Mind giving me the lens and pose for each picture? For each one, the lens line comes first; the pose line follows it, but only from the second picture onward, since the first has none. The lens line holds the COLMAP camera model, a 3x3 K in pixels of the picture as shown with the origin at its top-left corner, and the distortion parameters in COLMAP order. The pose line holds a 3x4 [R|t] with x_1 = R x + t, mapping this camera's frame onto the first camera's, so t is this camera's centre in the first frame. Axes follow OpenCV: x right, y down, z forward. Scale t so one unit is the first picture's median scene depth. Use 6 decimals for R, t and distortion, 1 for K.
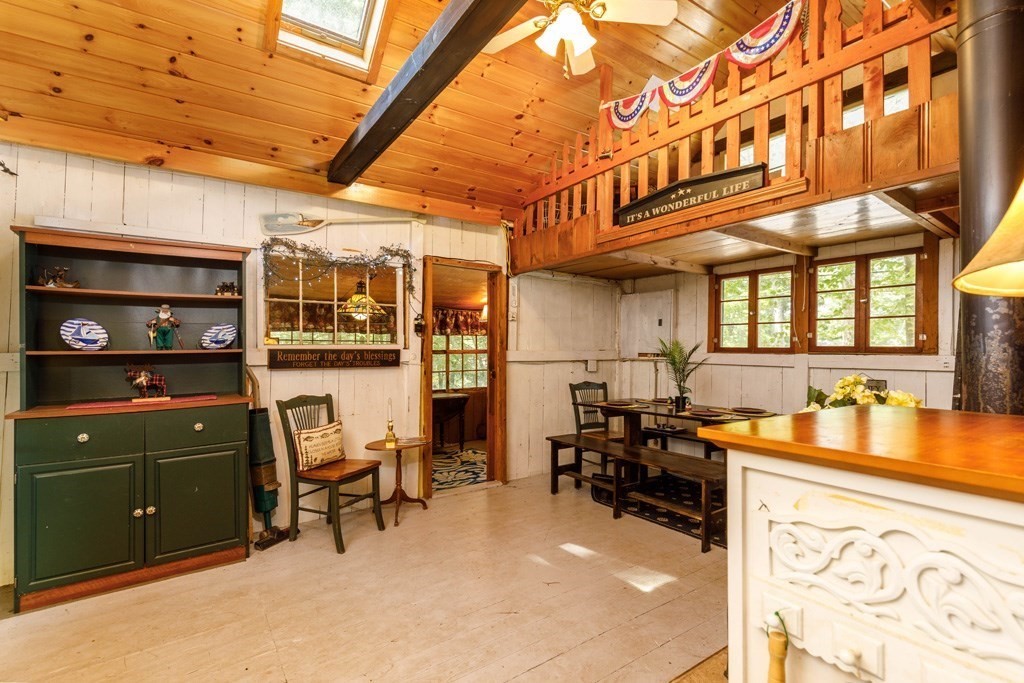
lens RADIAL K [[467.2, 0, 509.7], [0, 467.2, 345.9], [0, 0, 1]] dist [0.000383, 0.000172]
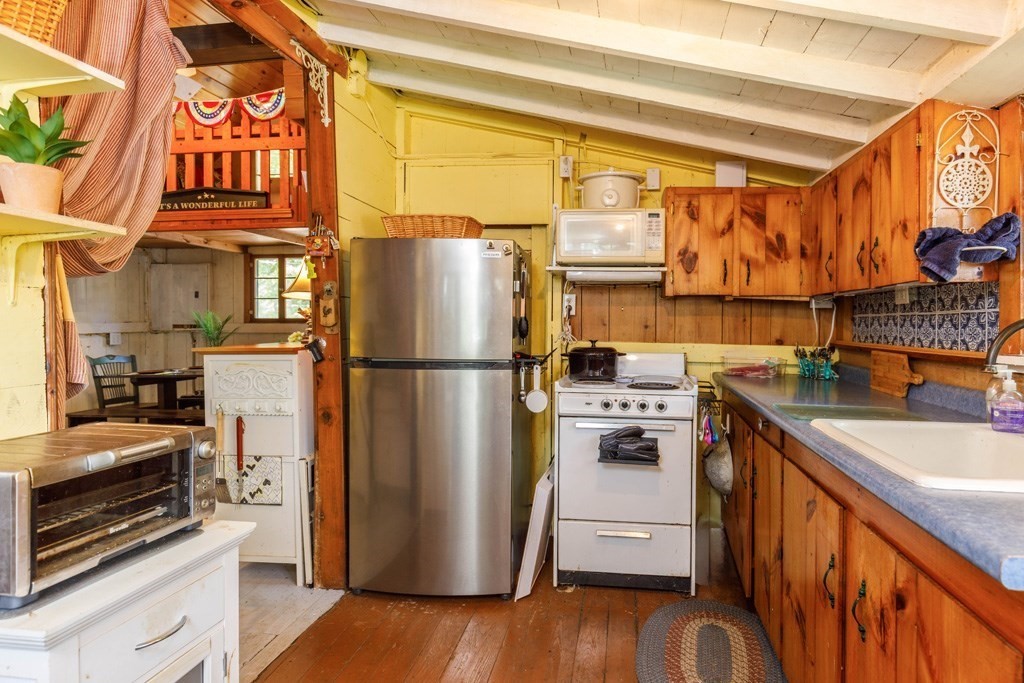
lens RADIAL K [[504.0, 0, 512.3], [0, 504.0, 331.5], [0, 0, 1]] dist [0.000241, 0.000255]
pose [[0.655640, -0.025630, 0.754639, -0.121659], [0.003323, 0.999512, 0.031060, -0.001722], [-0.755067, -0.017856, 0.655405, -0.496813]]
